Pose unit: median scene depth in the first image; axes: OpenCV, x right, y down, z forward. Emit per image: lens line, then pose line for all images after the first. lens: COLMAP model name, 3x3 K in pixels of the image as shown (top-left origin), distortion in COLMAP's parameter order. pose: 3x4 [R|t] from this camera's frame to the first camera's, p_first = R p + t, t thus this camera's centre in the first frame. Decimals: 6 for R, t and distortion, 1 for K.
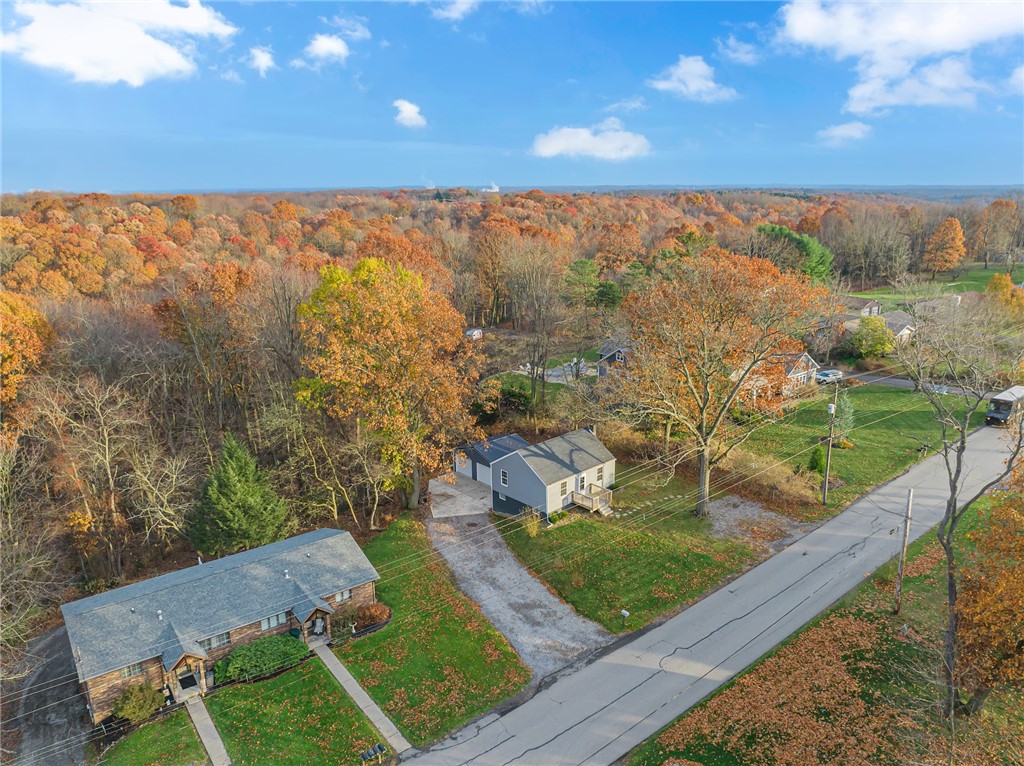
lens RADIAL K [[721.5, 0, 512.0], [0, 721.5, 383.0], [0, 0, 1]] dist [-0.043375, -0.000273]
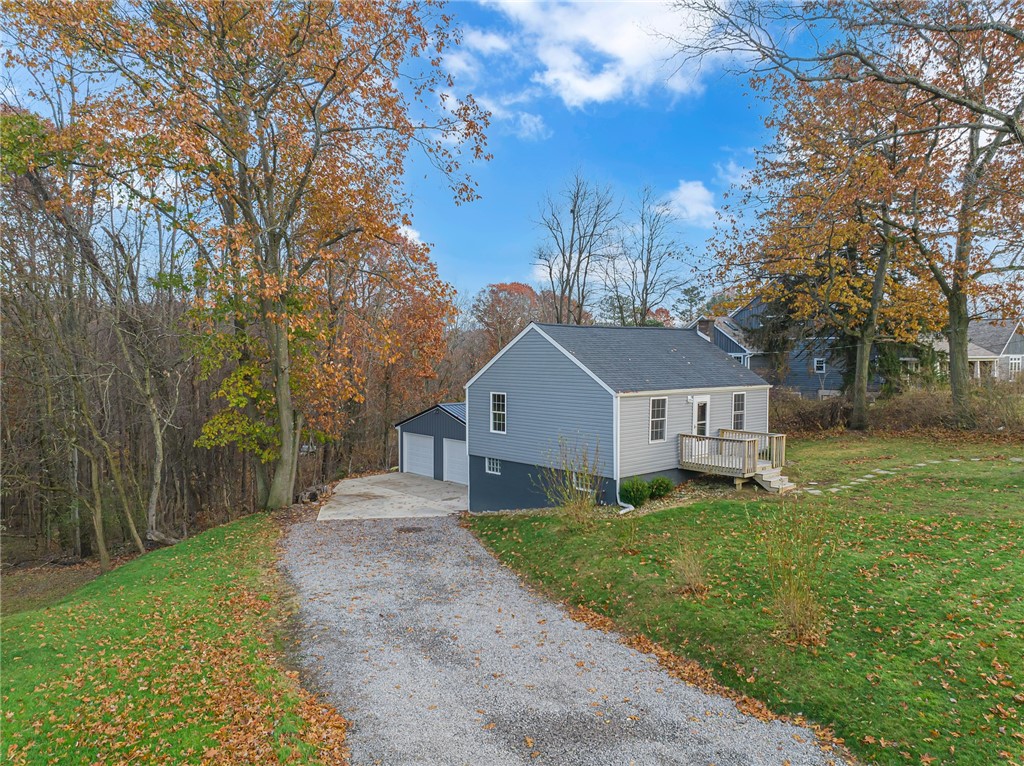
lens RADIAL K [[721.5, 0, 512.0], [0, 721.5, 383.0], [0, 0, 1]] dist [-0.043375, -0.000273]
pose [[0.999763, 0.012721, -0.017692, 0.003675], [-0.016420, 0.973553, -0.227870, 0.214233], [0.014325, 0.228107, 0.973531, 0.641197]]
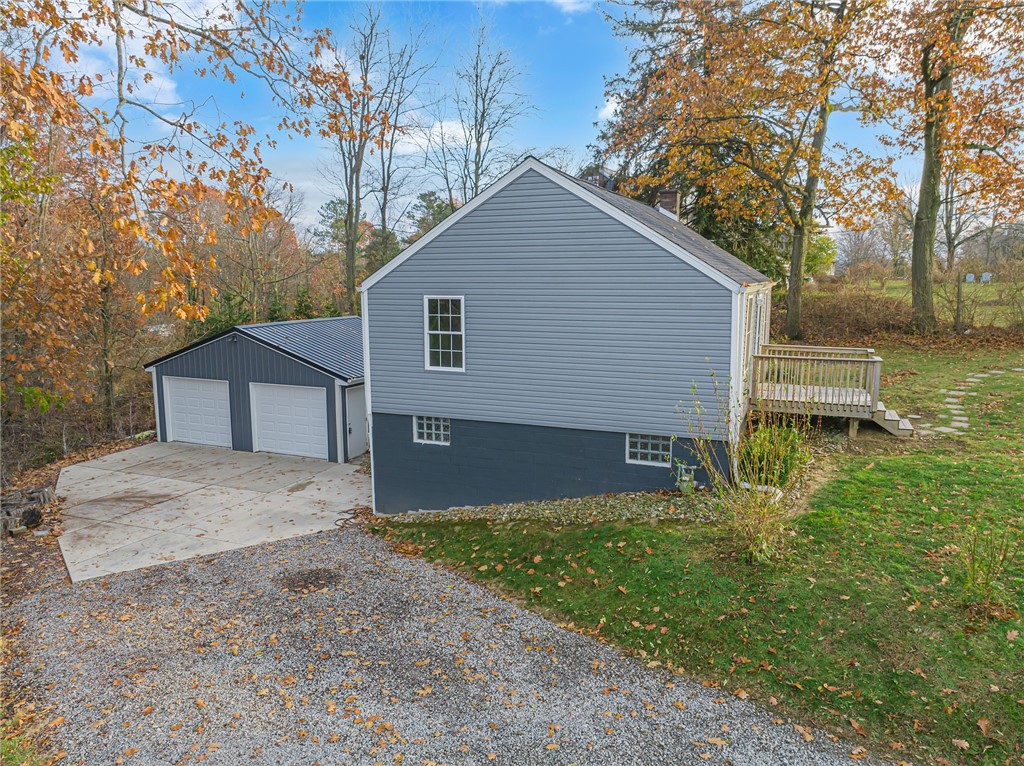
lens RADIAL K [[721.5, 0, 512.0], [0, 721.5, 383.0], [0, 0, 1]] dist [-0.043375, -0.000273]
pose [[0.910517, -0.052277, 0.410154, -0.083823], [0.102881, 0.989421, -0.102280, 0.177326], [-0.400468, 0.135325, 0.906263, 0.836397]]
